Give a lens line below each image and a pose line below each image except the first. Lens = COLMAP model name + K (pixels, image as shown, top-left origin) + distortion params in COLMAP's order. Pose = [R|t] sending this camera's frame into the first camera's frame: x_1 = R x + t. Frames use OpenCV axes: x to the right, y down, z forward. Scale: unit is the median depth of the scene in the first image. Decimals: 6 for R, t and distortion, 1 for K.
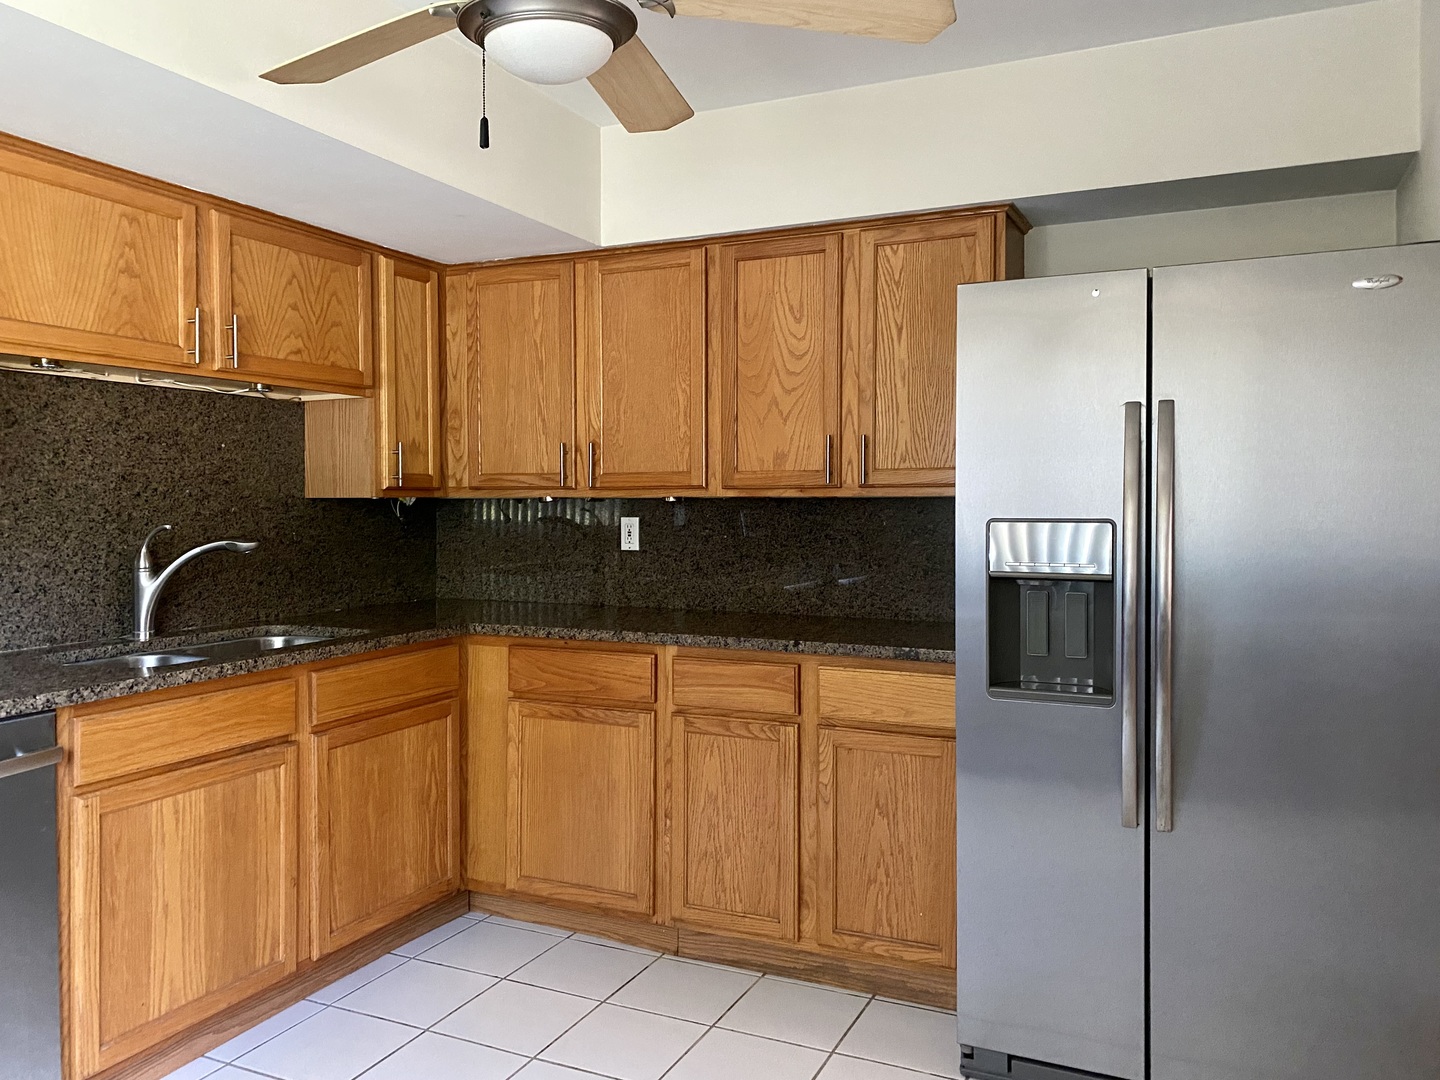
lens RADIAL K [[1104.3, 0, 723.1], [0, 1104.3, 537.5], [0, 0, 1]] dist [0.062060, -0.032095]
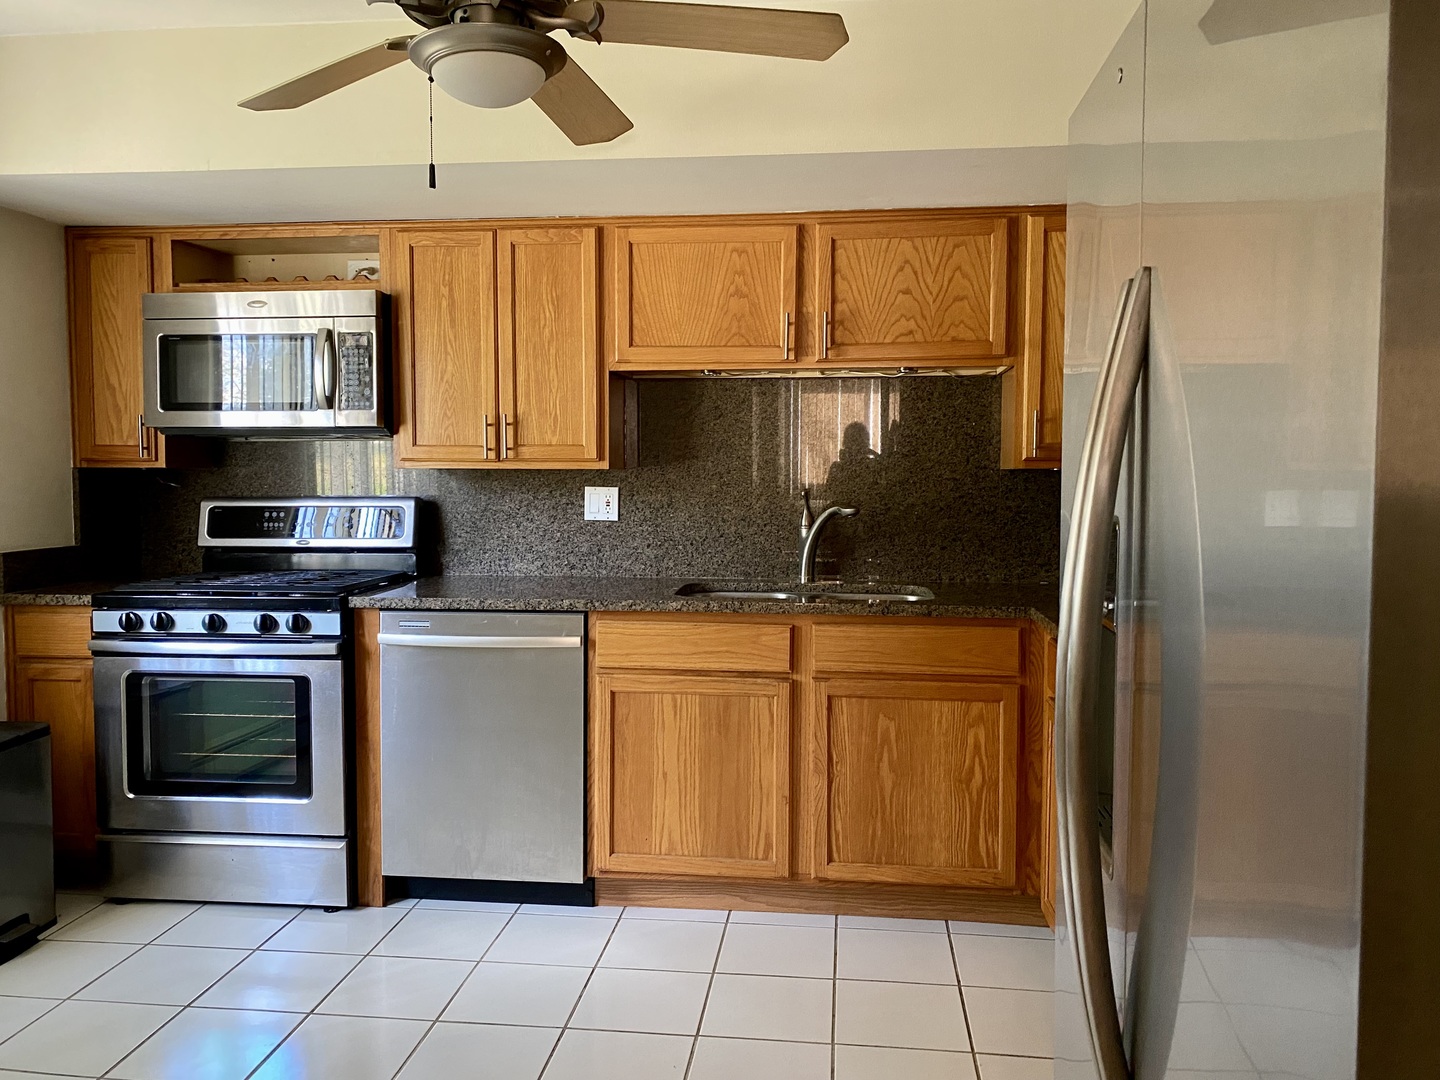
lens RADIAL K [[1104.3, 0, 720.0], [0, 1104.3, 535.8], [0, 0, 1]] dist [0.062060, -0.032095]
pose [[0.300933, 0.058054, -0.951877, 0.629373], [-0.035503, 0.998135, 0.049651, -0.019306], [0.952984, 0.018853, 0.302433, 0.541870]]
